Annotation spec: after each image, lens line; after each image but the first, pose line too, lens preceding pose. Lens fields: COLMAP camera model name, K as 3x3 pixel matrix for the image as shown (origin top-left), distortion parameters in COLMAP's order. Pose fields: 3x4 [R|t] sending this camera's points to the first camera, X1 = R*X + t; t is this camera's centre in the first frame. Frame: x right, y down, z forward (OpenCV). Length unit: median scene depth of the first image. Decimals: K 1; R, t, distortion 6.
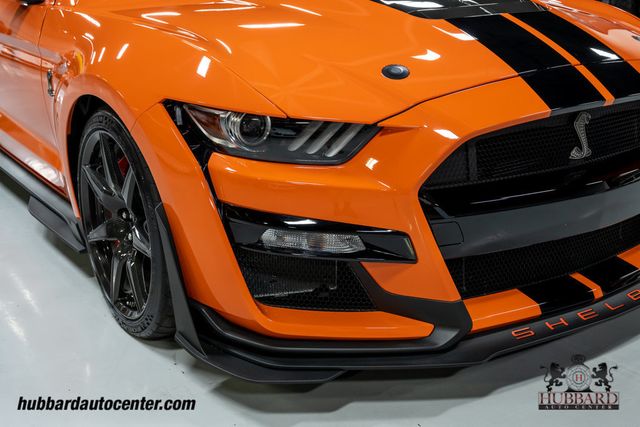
lens RADIAL K [[833.2, 0, 320.0], [0, 833.2, 213.5], [0, 0, 1]] dist [0.004179, 0.004969]
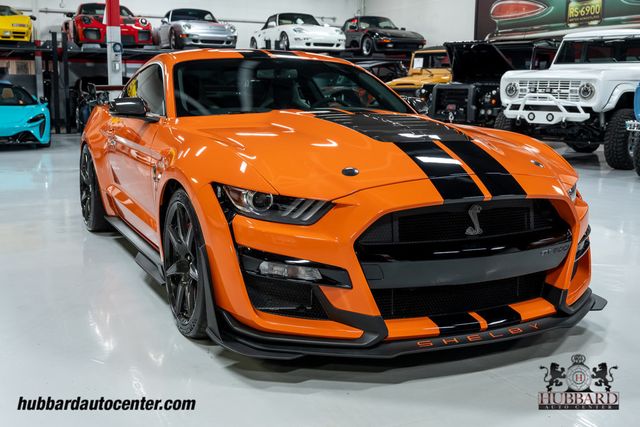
lens RADIAL K [[762.1, 0, 320.0], [0, 762.1, 213.5], [0, 0, 1]] dist [-0.003081, -0.011120]
pose [[0.988821, 0.057013, -0.137780, 0.235584], [-0.076006, 0.987681, -0.136783, 0.114862], [0.128284, 0.145726, 0.980972, -0.439766]]
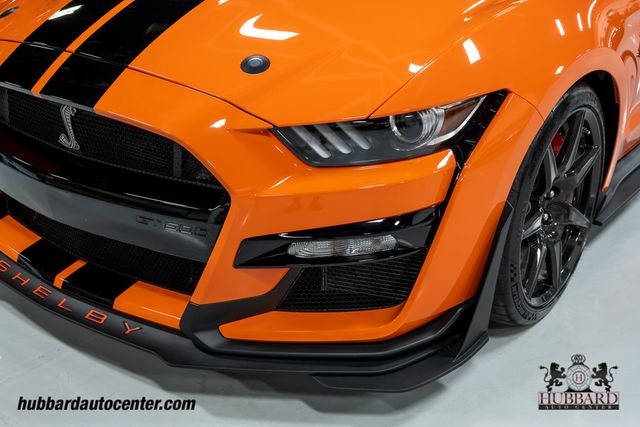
lens RADIAL K [[833.2, 0, 320.0], [0, 833.2, 213.5], [0, 0, 1]] dist [0.004179, 0.004969]
pose [[0.320494, 0.419040, -0.849523, 1.328155], [-0.293327, 0.896651, 0.331625, -0.425610], [0.900690, 0.142904, 0.410287, 0.923889]]
